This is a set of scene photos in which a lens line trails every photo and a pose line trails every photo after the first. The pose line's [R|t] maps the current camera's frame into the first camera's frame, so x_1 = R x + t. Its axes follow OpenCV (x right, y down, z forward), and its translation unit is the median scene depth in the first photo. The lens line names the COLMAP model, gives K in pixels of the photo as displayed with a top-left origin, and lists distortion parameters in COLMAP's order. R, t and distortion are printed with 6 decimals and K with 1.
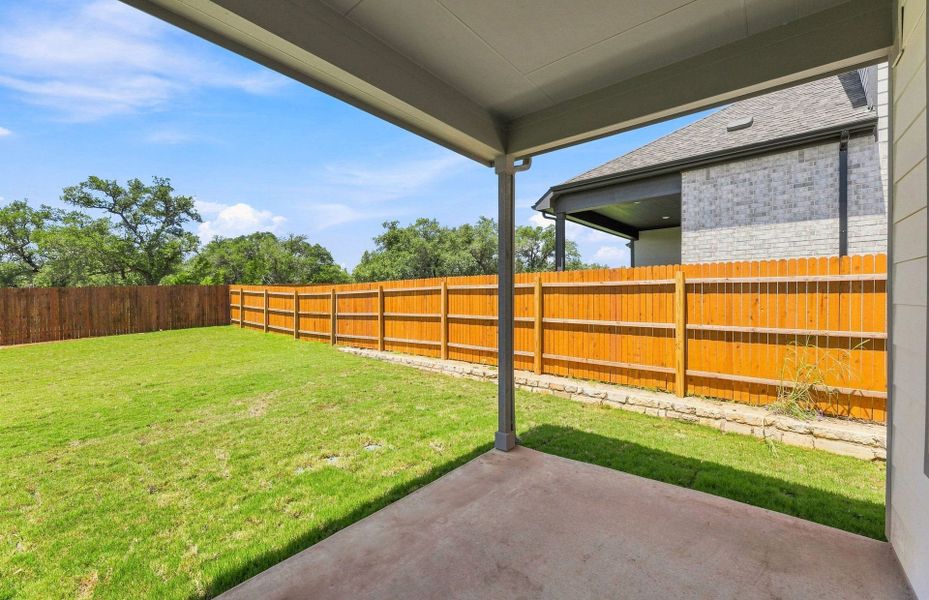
lens RADIAL K [[373.2, 0, 462.4], [0, 373.2, 299.8], [0, 0, 1]] dist [0.000194, 0.000190]
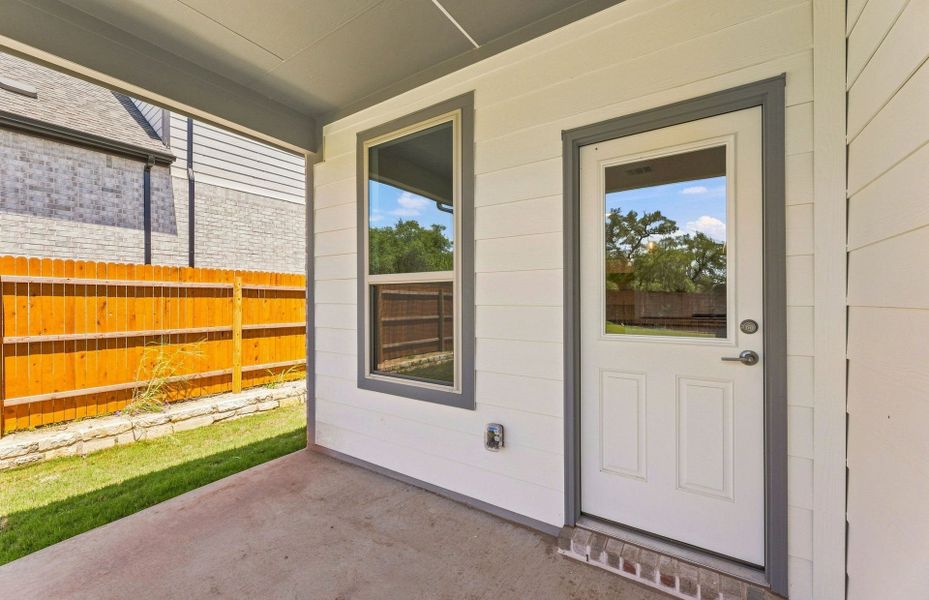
lens RADIAL K [[373.2, 0, 462.4], [0, 373.2, 299.8], [0, 0, 1]] dist [0.000194, 0.000190]
pose [[-0.103568, 0.003352, 0.994617, -0.214981], [0.006521, 0.999975, -0.002691, -0.001128], [-0.994601, 0.006207, -0.103588, 0.170738]]
